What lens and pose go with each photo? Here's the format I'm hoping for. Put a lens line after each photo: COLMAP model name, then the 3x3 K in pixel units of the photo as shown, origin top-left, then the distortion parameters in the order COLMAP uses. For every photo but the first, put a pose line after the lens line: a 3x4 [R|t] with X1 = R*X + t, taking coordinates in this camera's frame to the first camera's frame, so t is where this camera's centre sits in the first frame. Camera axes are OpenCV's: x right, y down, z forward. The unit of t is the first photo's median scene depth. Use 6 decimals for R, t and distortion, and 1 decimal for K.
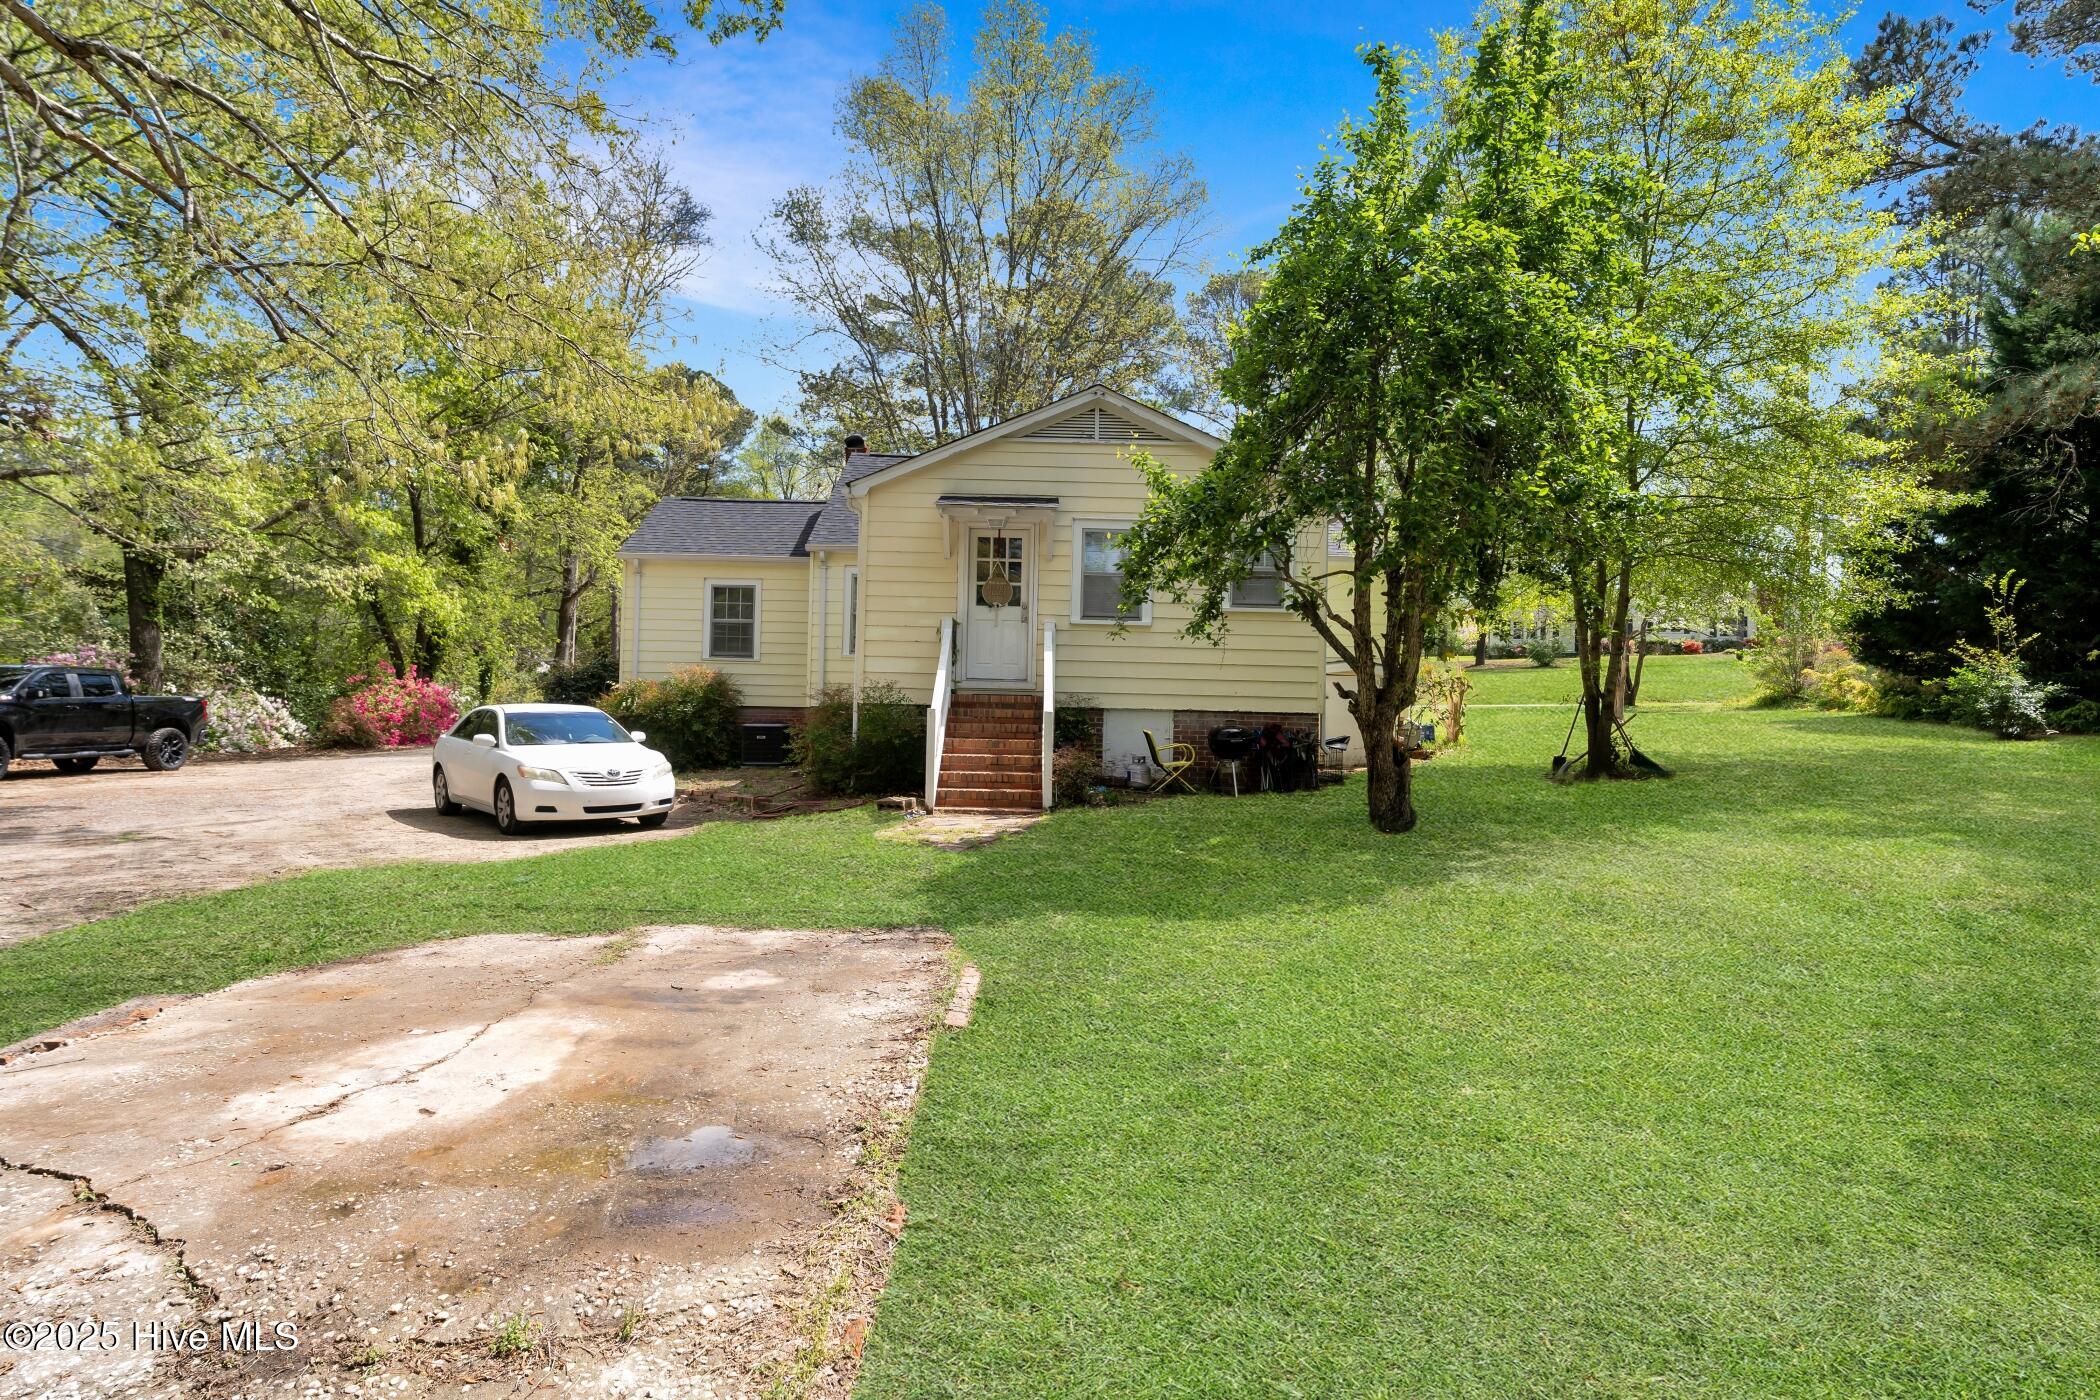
lens RADIAL K [[1140.9, 0, 1048.4], [0, 1140.9, 705.8], [0, 0, 1]] dist [-0.000679, -0.000058]
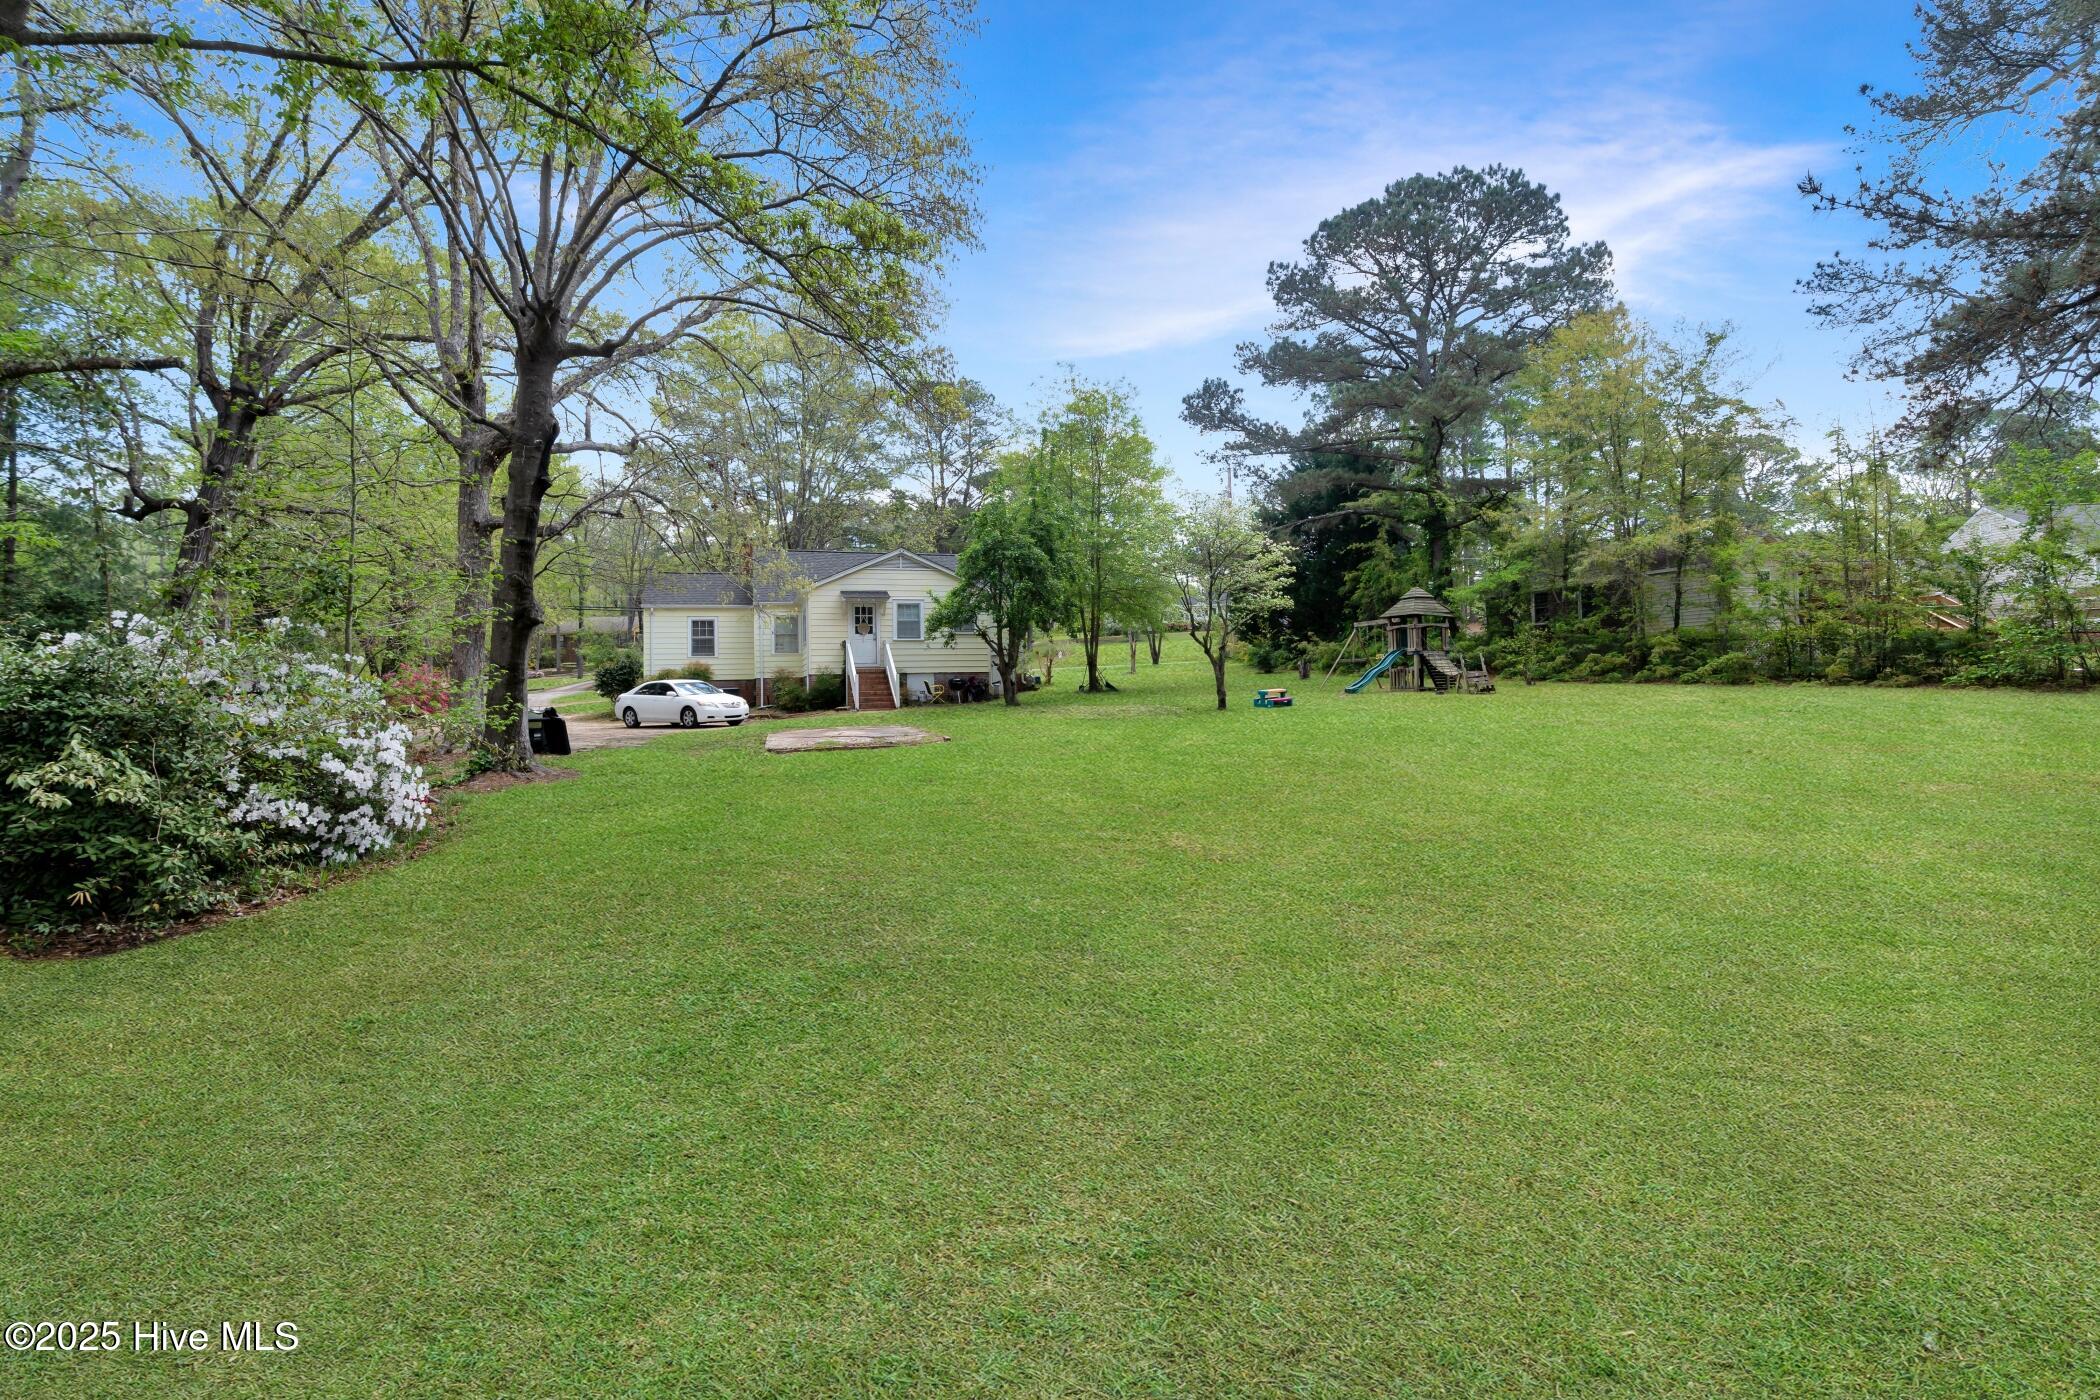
lens RADIAL K [[985.0, 0, 1046.0], [0, 985.0, 703.7], [0, 0, 1]] dist [-0.001267, -0.000308]
pose [[0.958917, -0.043492, 0.280332, -0.283921], [0.035779, 0.998829, 0.032576, 0.010906], [-0.281421, -0.021208, 0.959350, -1.250011]]
